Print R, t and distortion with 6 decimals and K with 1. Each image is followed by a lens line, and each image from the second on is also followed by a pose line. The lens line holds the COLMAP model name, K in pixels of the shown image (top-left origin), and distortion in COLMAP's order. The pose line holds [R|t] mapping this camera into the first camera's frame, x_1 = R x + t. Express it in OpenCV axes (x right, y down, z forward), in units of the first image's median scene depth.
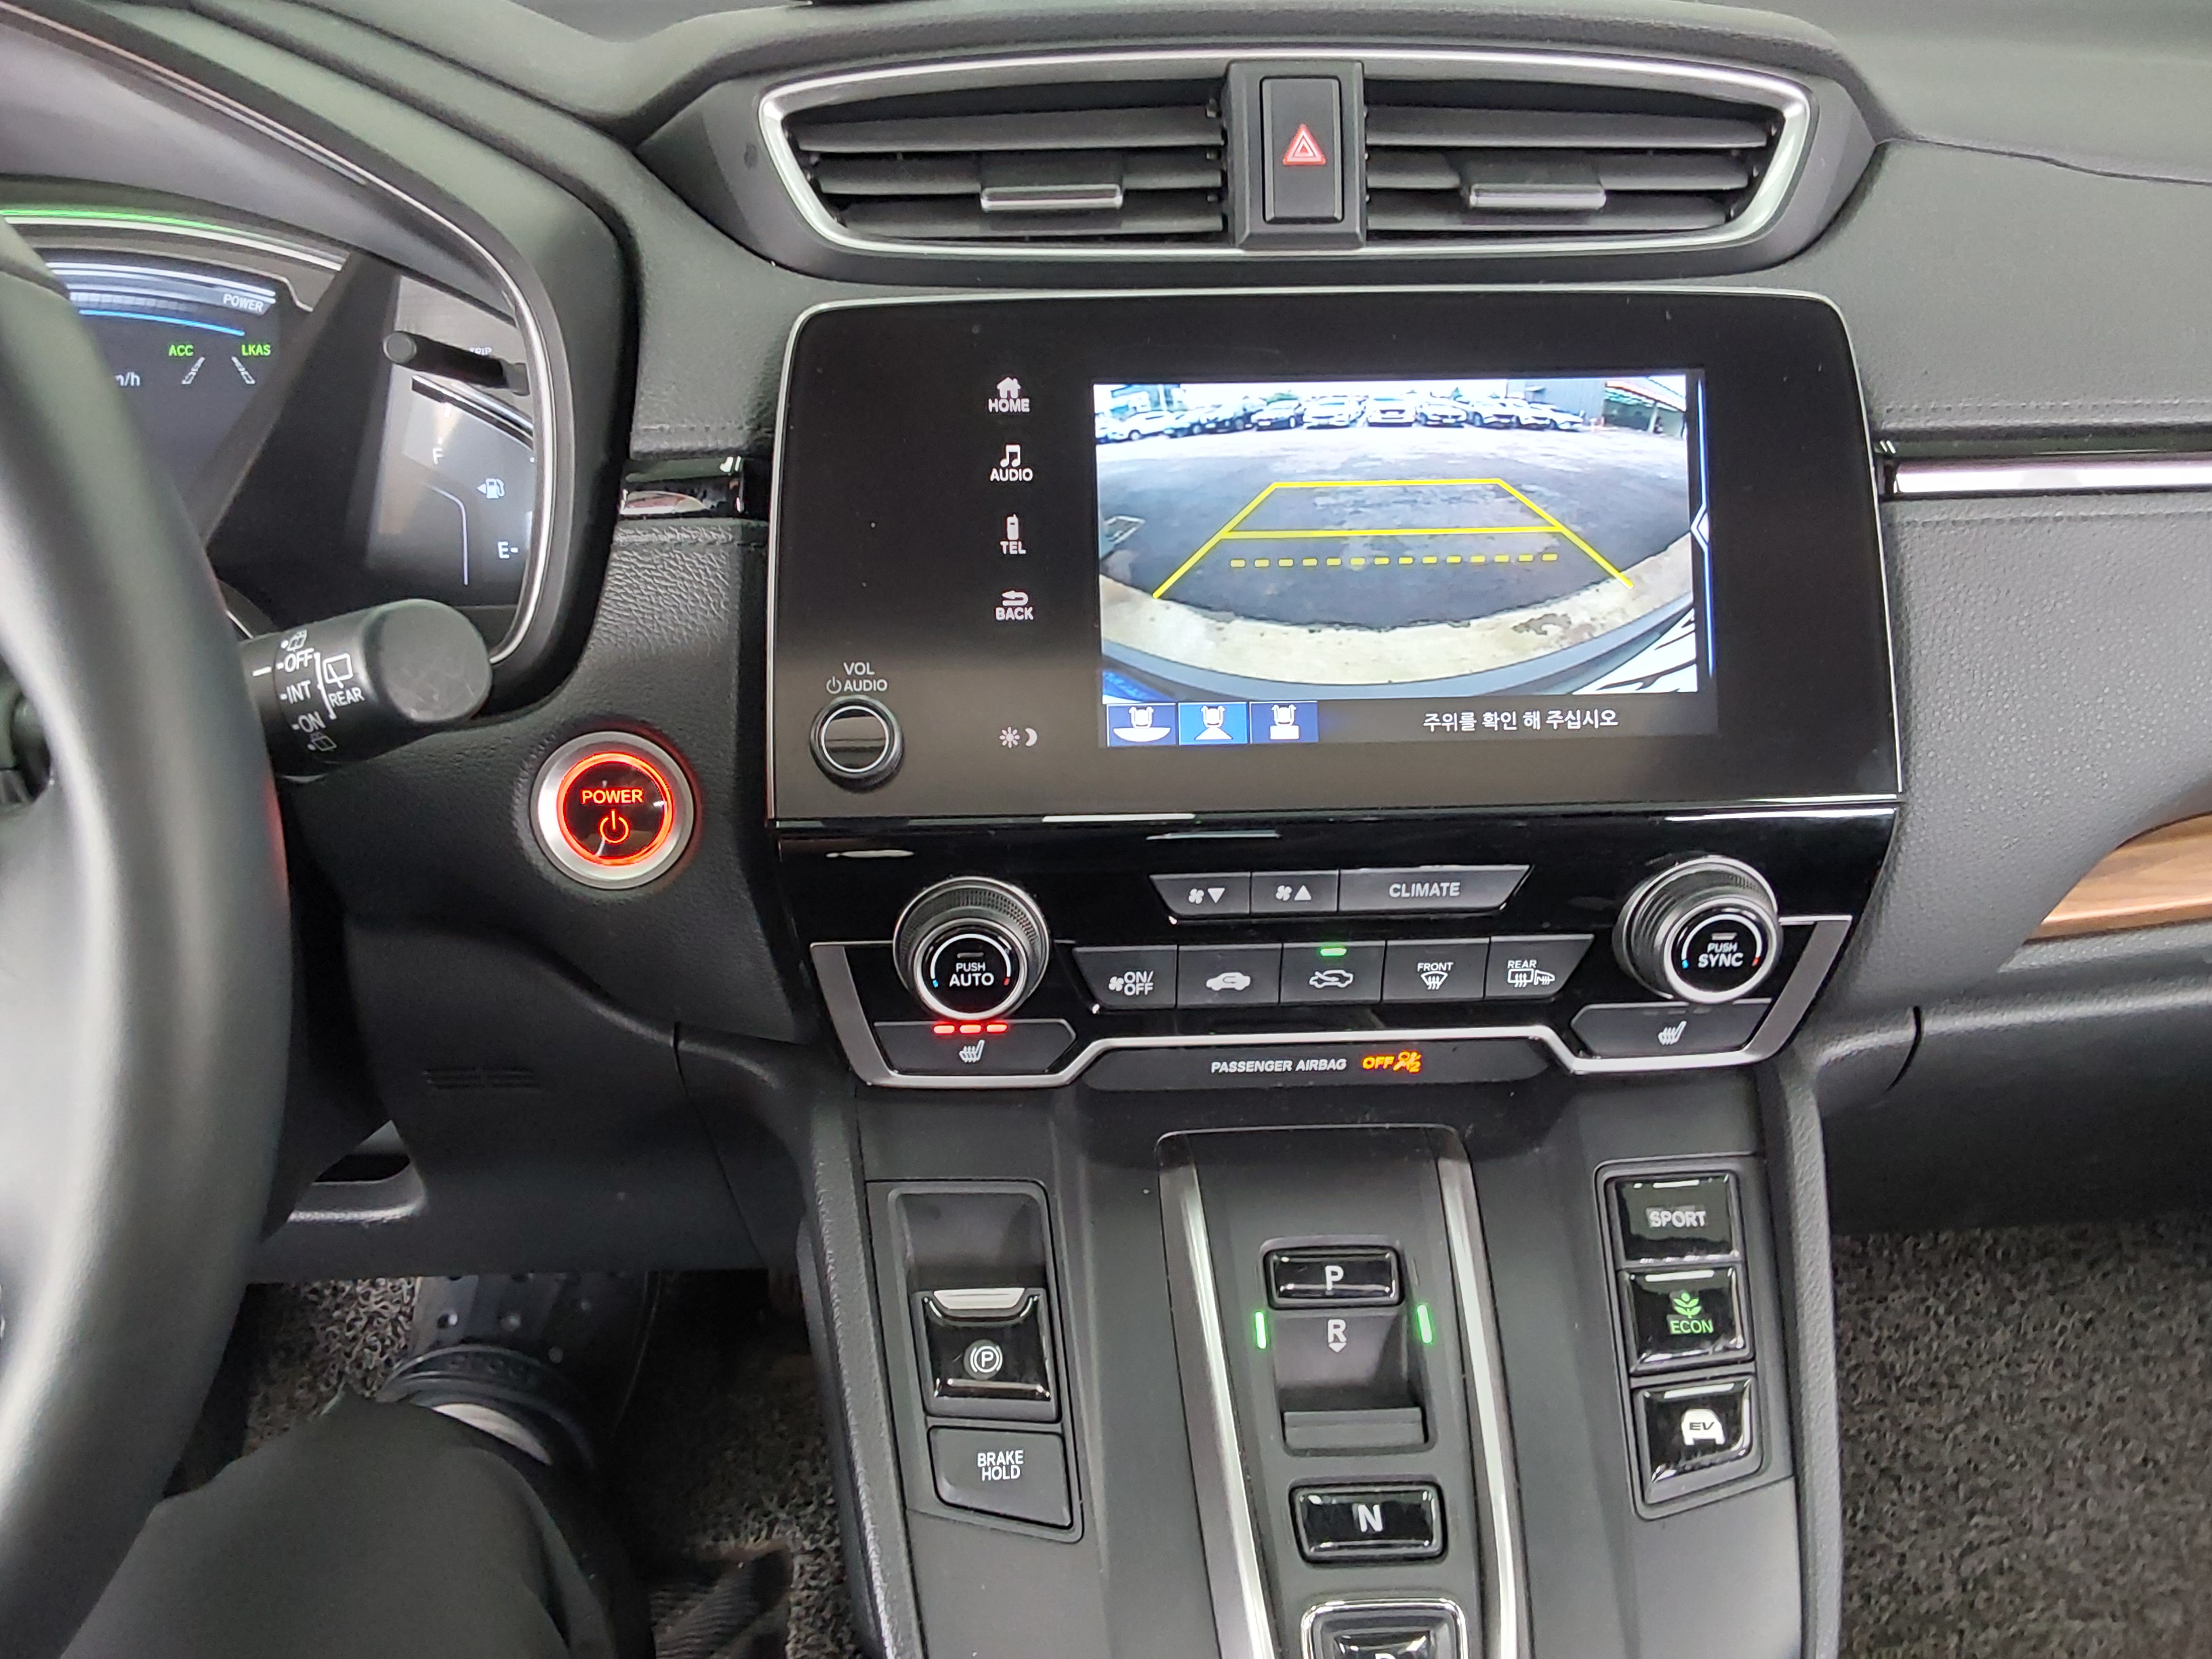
lens RADIAL K [[1805.4, 0, 1108.4], [0, 1805.4, 845.2], [0, 0, 1]] dist [0.157219, -0.209525]
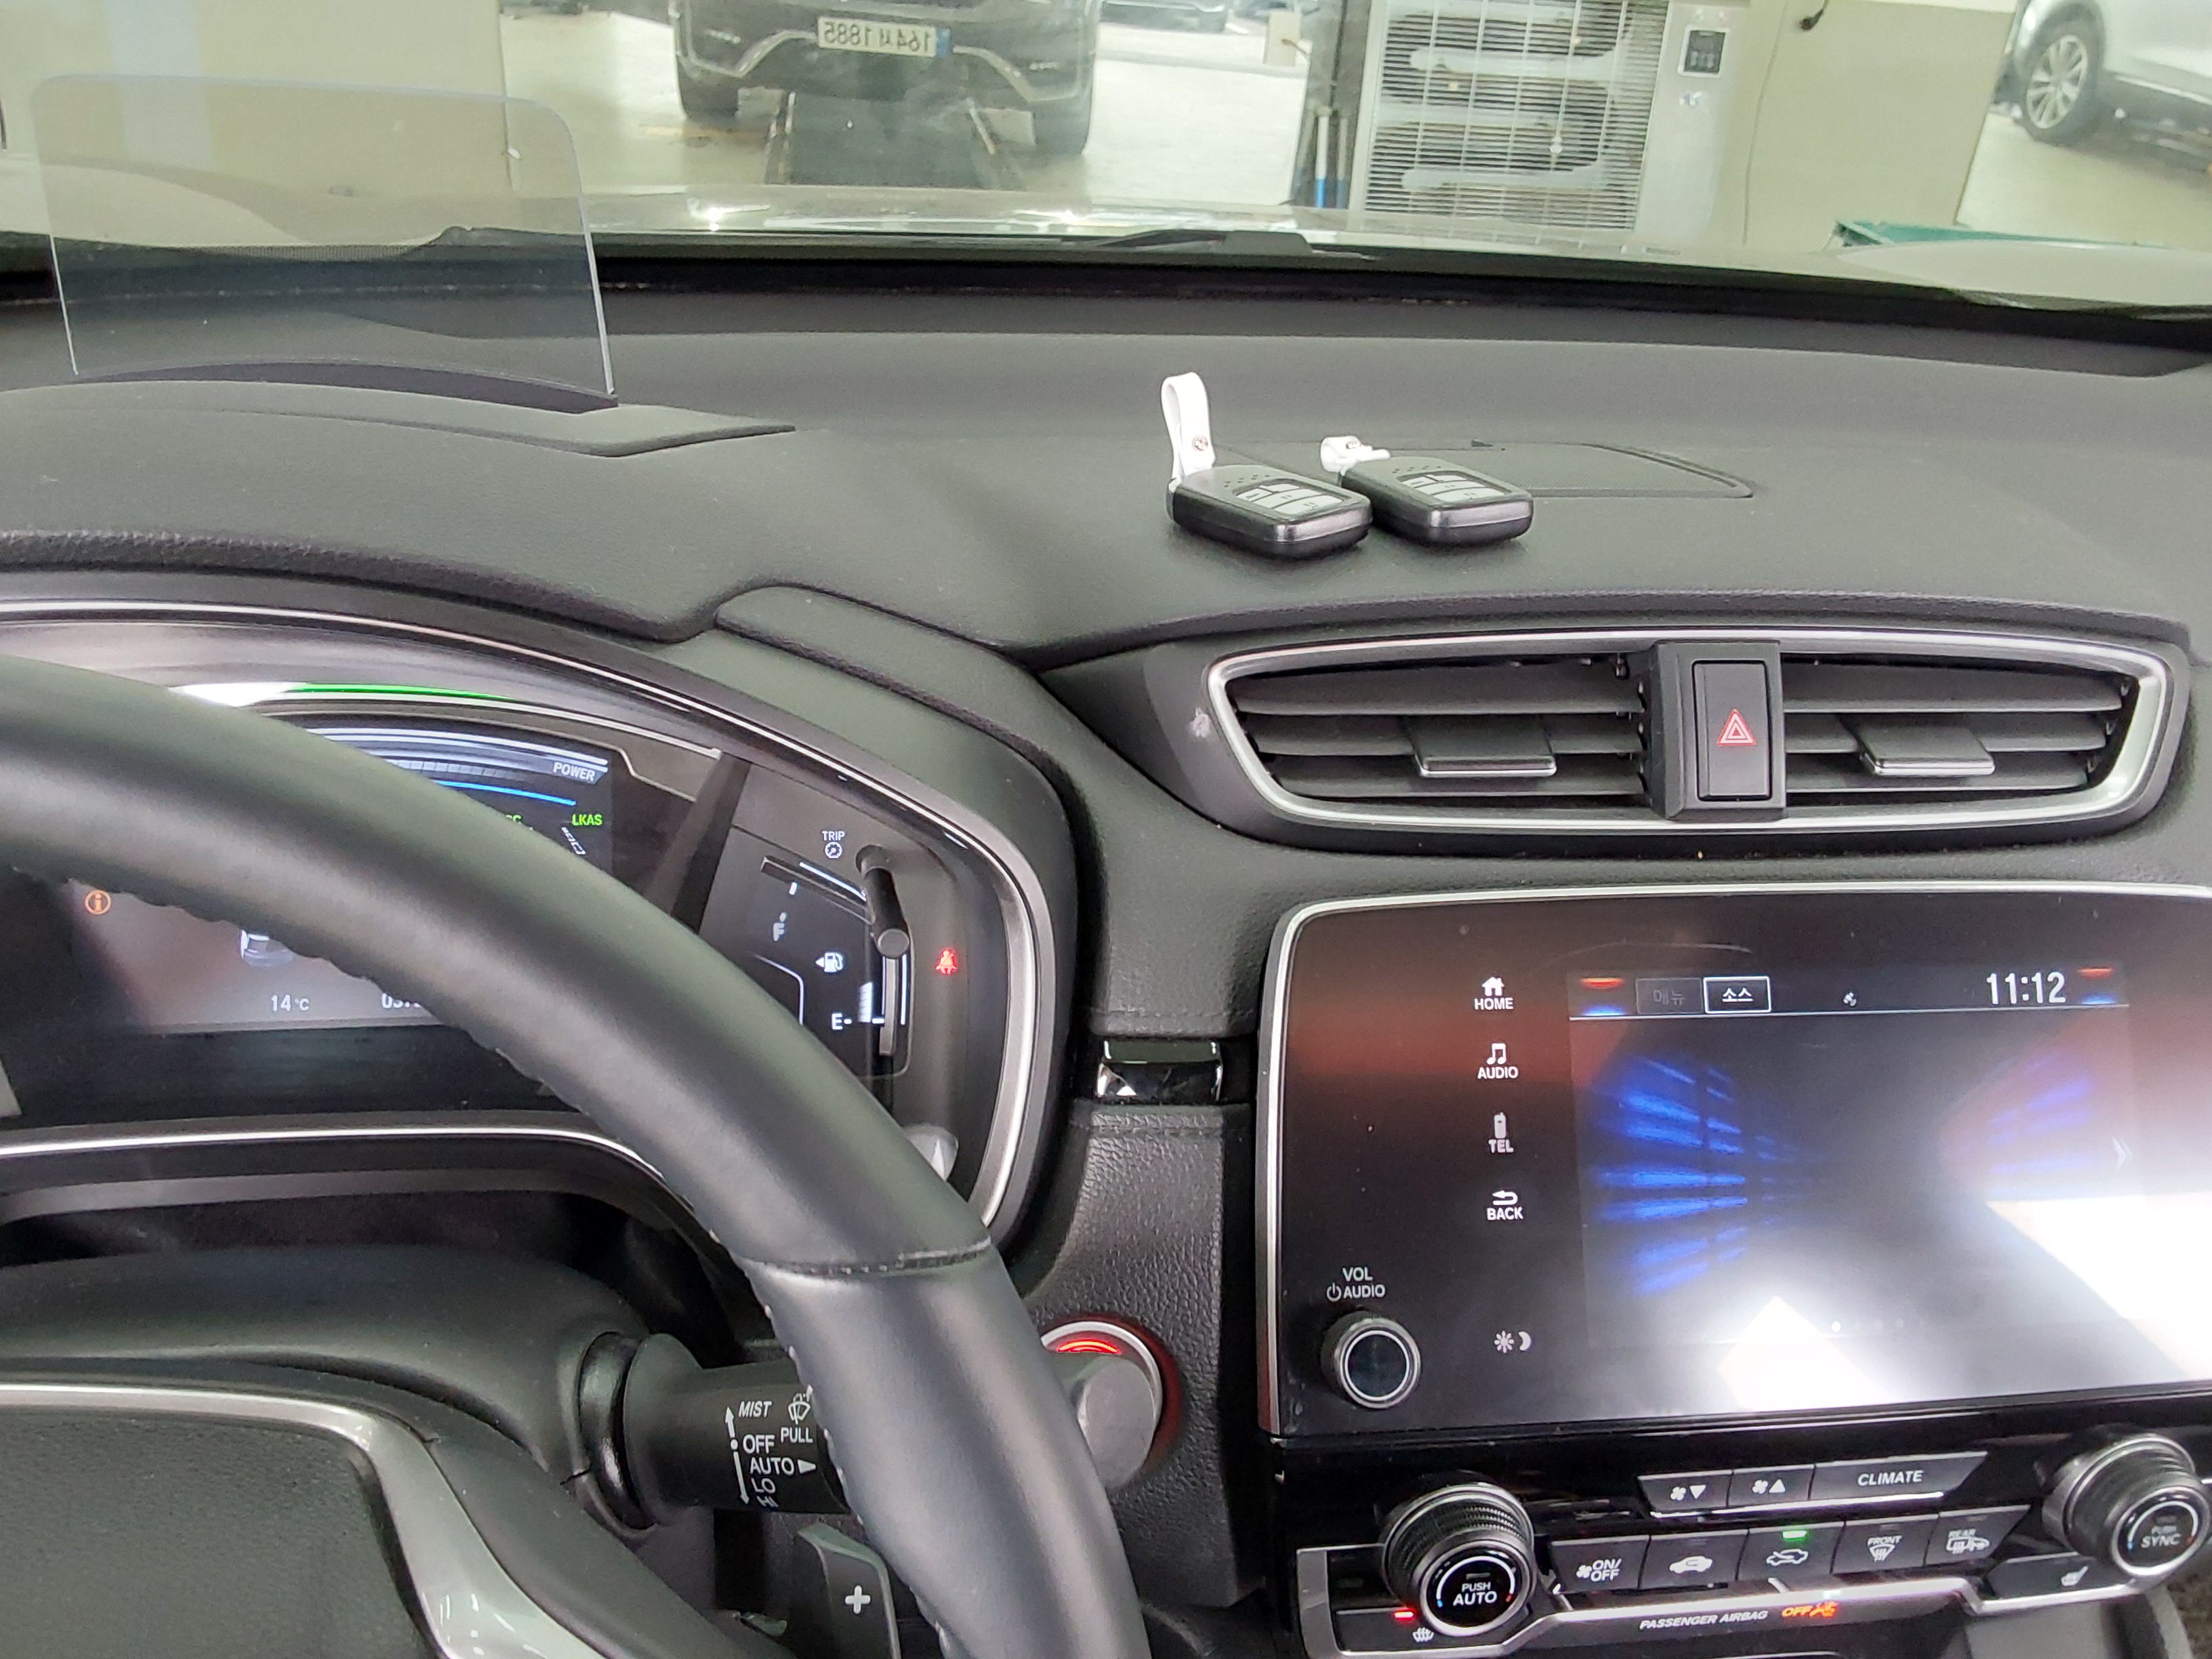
lens RADIAL K [[1805.4, 0, 1108.4], [0, 1805.4, 845.2], [0, 0, 1]] dist [0.157219, -0.209525]
pose [[0.993903, 0.009821, 0.109821, -0.365083], [-0.007188, 0.999678, -0.024342, -0.290907], [-0.110025, 0.023404, 0.993653, 0.011450]]
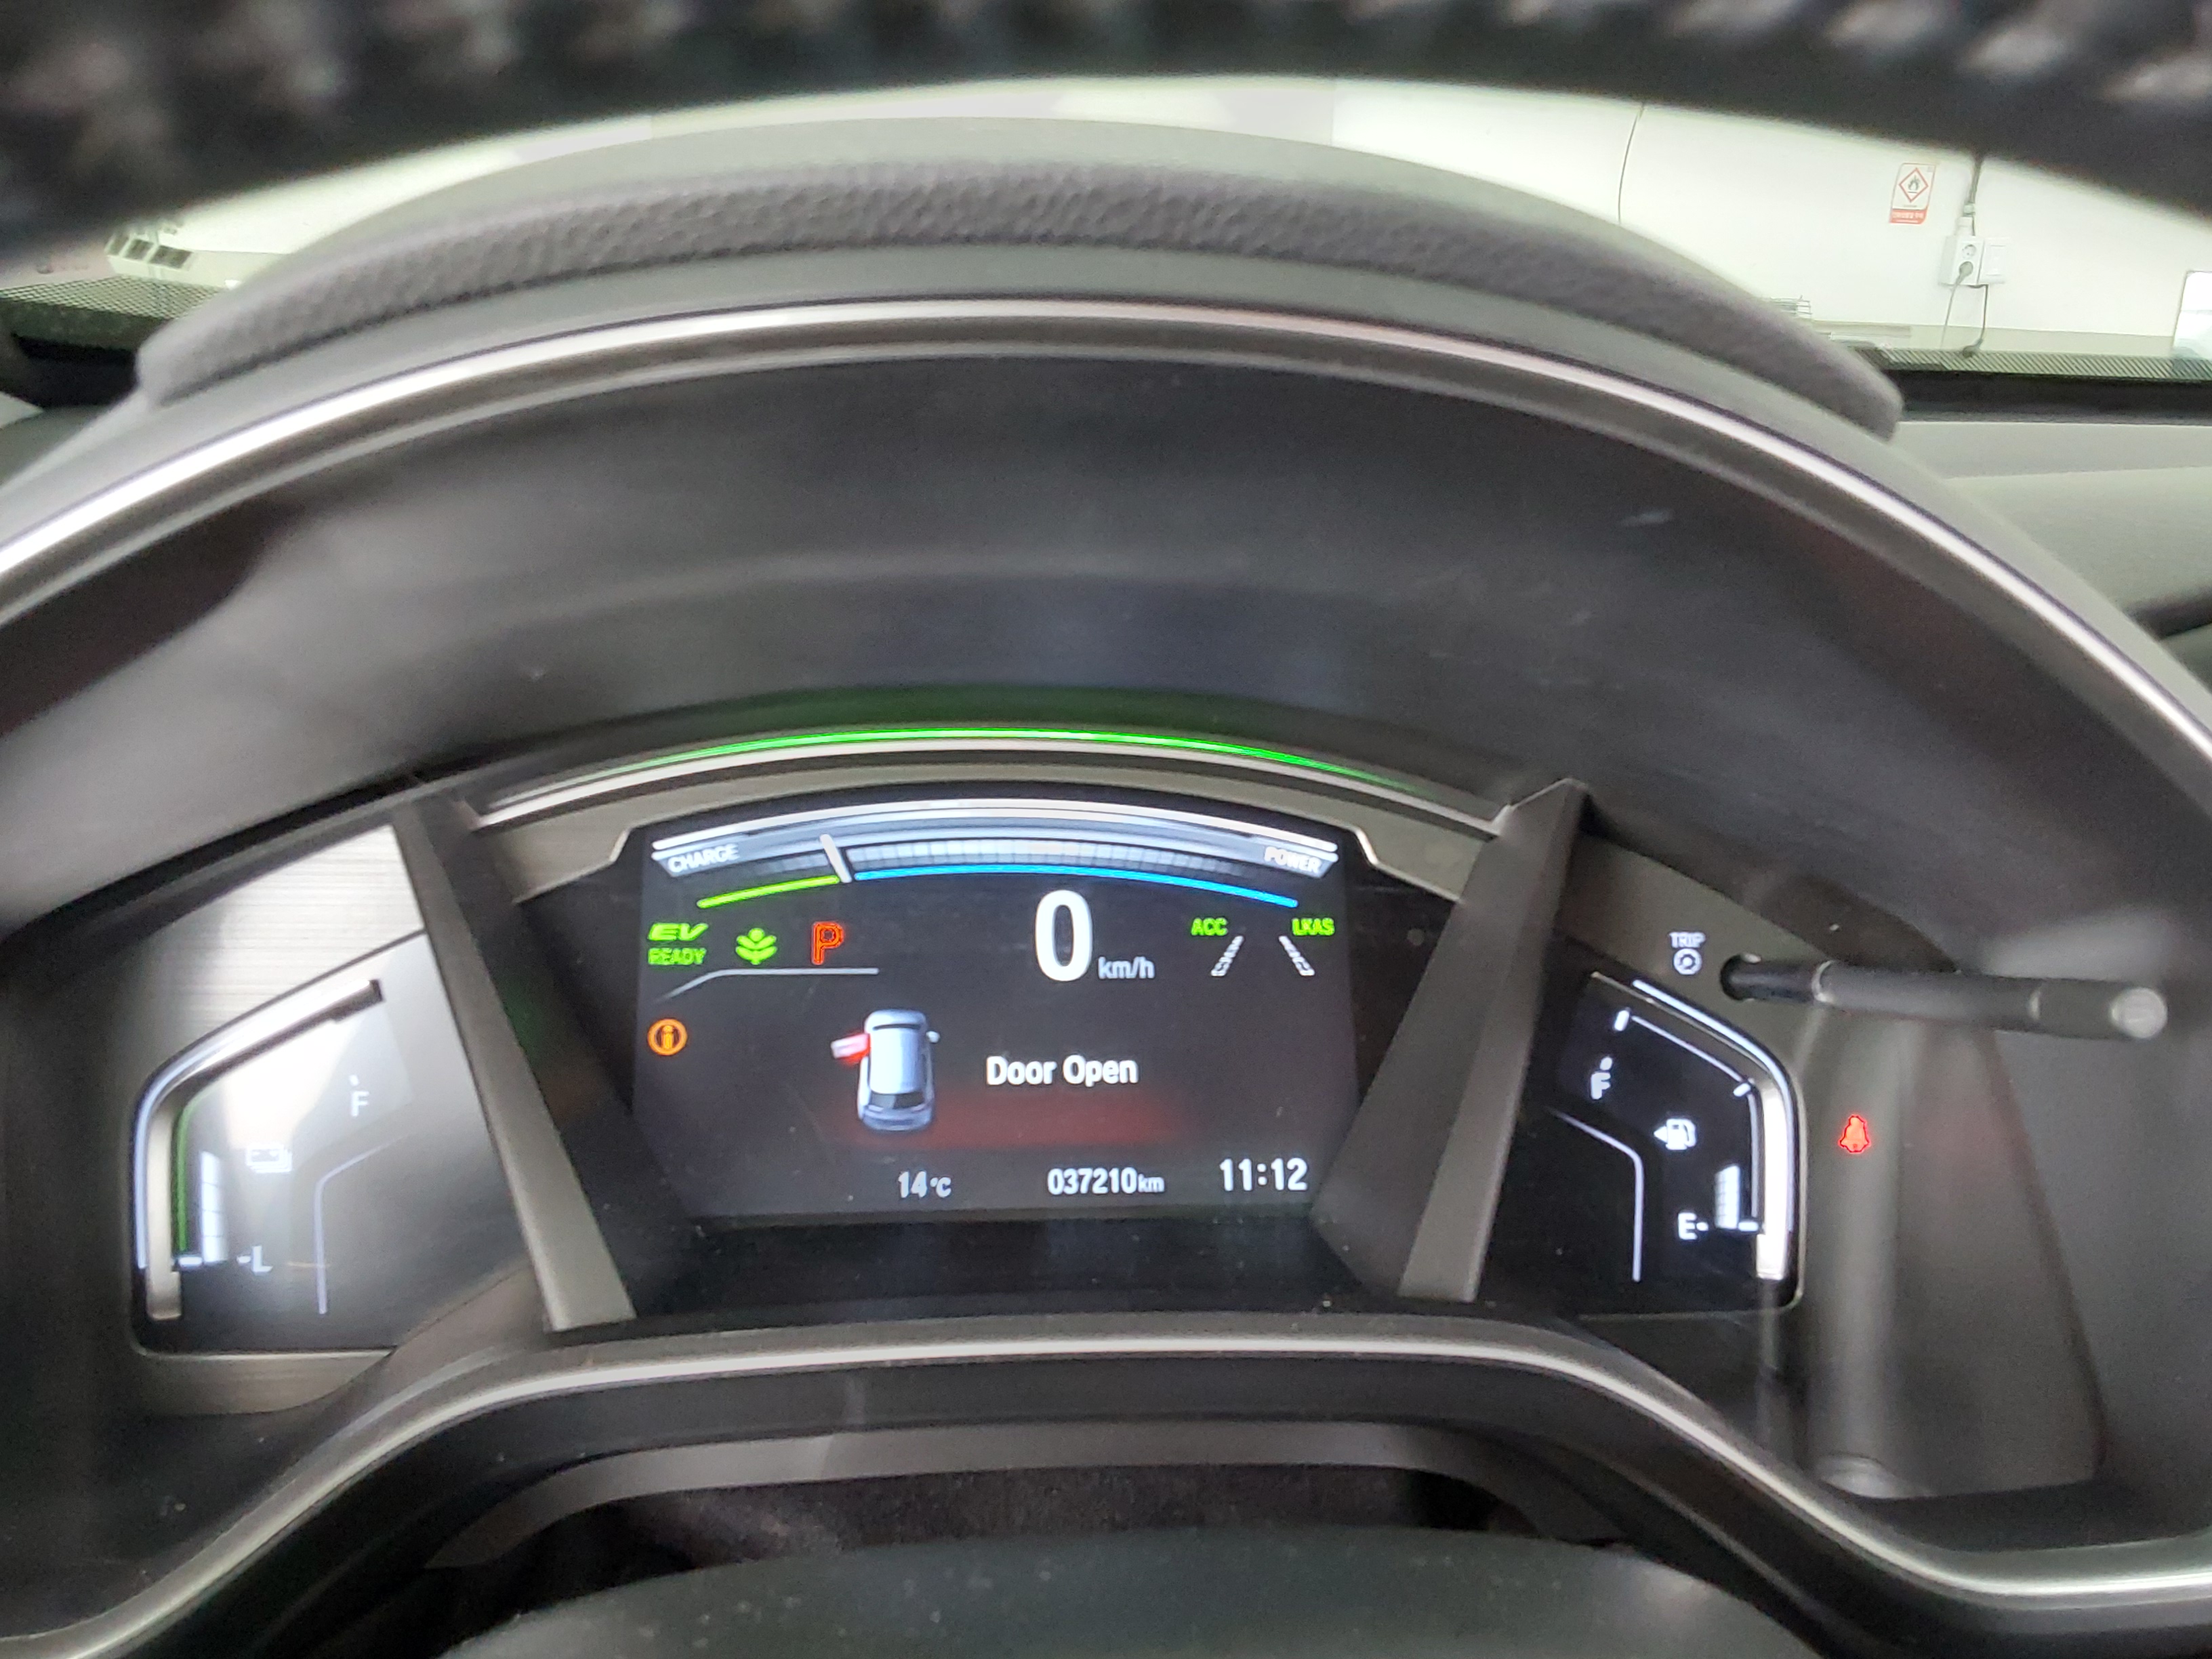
lens RADIAL K [[1805.4, 0, 1108.4], [0, 1805.4, 845.2], [0, 0, 1]] dist [0.157219, -0.209525]
pose [[0.998534, 0.013813, 0.052339, -0.717088], [-0.002090, 0.976008, -0.217724, -0.186999], [-0.054091, 0.217295, 0.974606, 0.424253]]
